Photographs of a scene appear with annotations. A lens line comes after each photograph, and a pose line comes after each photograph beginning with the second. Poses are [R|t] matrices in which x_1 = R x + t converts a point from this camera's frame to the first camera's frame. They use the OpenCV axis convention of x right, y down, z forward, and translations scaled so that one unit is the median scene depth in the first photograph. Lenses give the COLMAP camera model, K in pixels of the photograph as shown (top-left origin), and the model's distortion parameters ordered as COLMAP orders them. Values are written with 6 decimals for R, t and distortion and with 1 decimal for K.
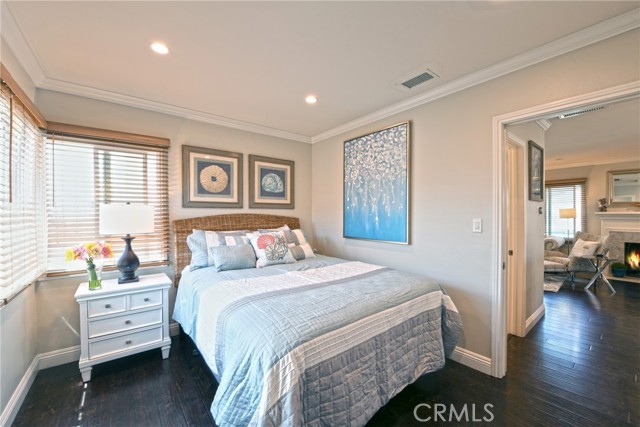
lens RADIAL K [[254.5, 0, 322.1], [0, 254.5, 215.6], [0, 0, 1]] dist [-0.015613, -0.003138]
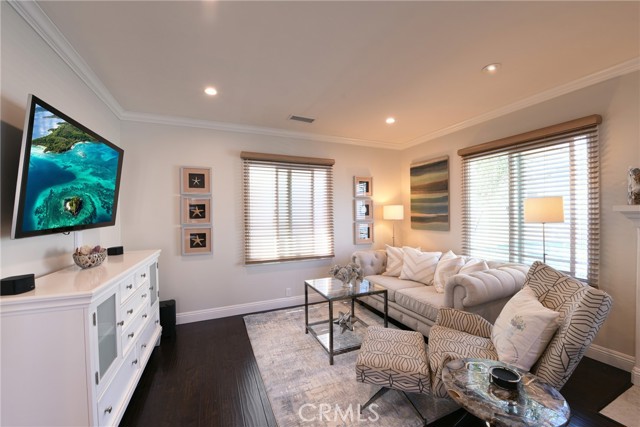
lens RADIAL K [[254.5, 0, 322.1], [0, 254.5, 215.6], [0, 0, 1]] dist [-0.015613, -0.003138]
pose [[0.964412, -0.006772, -0.264317, 1.506936], [0.007795, 0.999966, 0.002821, -0.009914], [0.264289, -0.004781, 0.964432, 1.059362]]
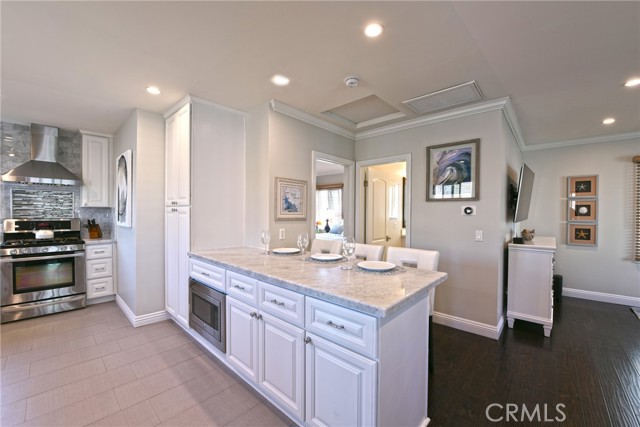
lens RADIAL K [[254.5, 0, 322.1], [0, 254.5, 215.6], [0, 0, 1]] dist [-0.015613, -0.003138]
pose [[0.157150, 0.017809, -0.987414, 1.810771], [-0.010653, 0.999810, 0.016337, -0.011874], [0.987517, 0.007951, 0.157310, 0.364918]]
